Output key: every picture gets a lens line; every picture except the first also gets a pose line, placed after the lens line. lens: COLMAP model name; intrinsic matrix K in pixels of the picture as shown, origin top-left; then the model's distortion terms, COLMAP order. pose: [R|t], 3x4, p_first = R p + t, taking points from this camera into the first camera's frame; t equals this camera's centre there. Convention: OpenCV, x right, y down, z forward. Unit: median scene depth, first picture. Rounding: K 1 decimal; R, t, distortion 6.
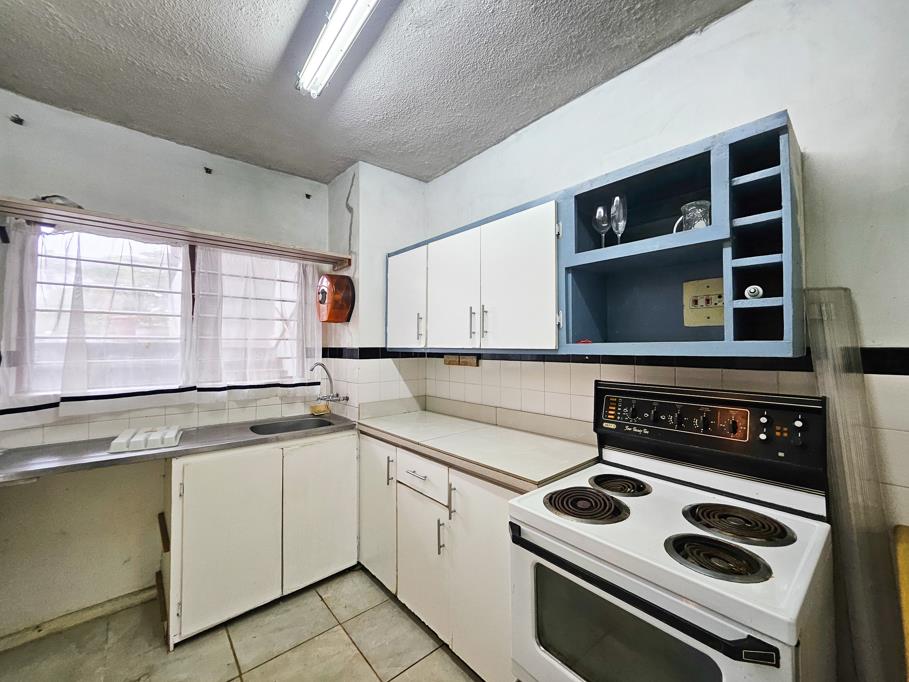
lens RADIAL K [[369.6, 0, 457.0], [0, 369.6, 338.8], [0, 0, 1]] dist [-0.000076, -0.000102]
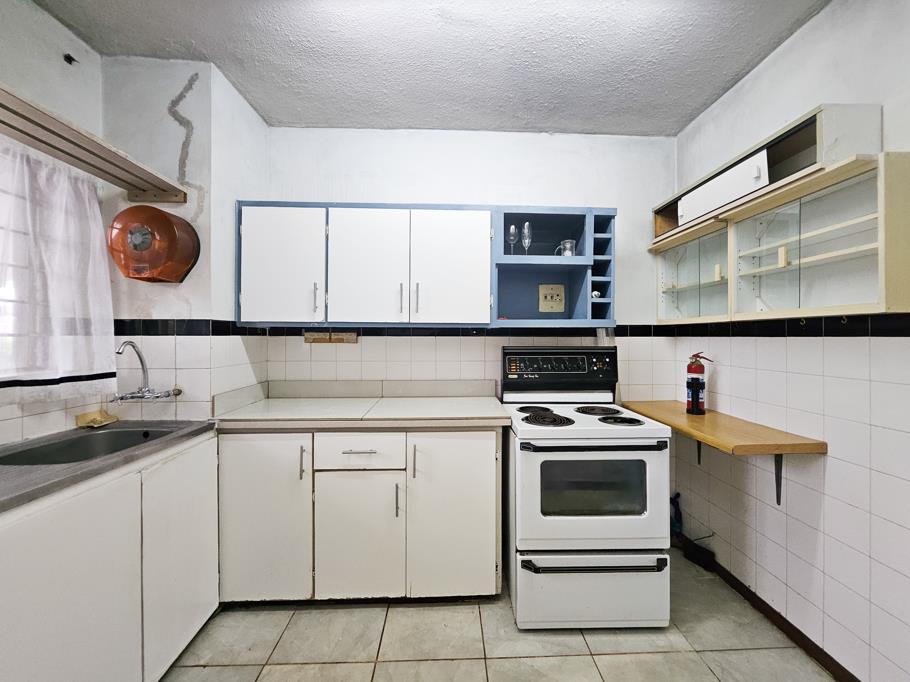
lens RADIAL K [[370.0, 0, 457.5], [0, 370.0, 338.8], [0, 0, 1]] dist [-0.000076, -0.000102]
pose [[0.625075, -0.001219, 0.780563, -0.758233], [-0.019915, 0.999648, 0.017509, 0.055611], [-0.780310, -0.026490, 0.624831, 0.222887]]
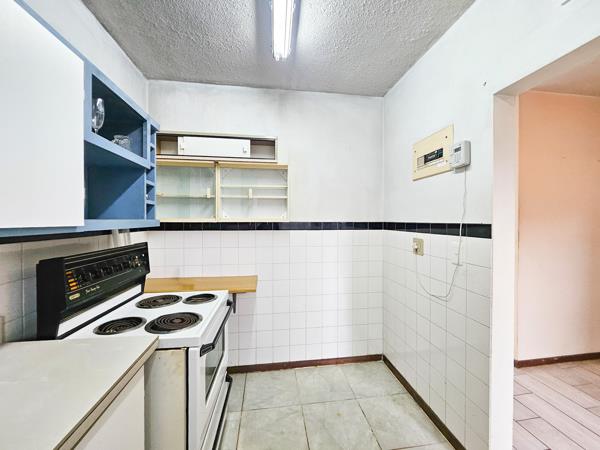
lens RADIAL K [[239.6, 0, 303.6], [0, 239.6, 221.9], [0, 0, 1]] dist [-0.000610, -0.000047]
pose [[-0.844143, -0.008576, 0.536050, -0.455062], [-0.016021, 0.999829, -0.009233, 0.011228], [-0.535879, -0.016382, -0.844136, 1.072866]]
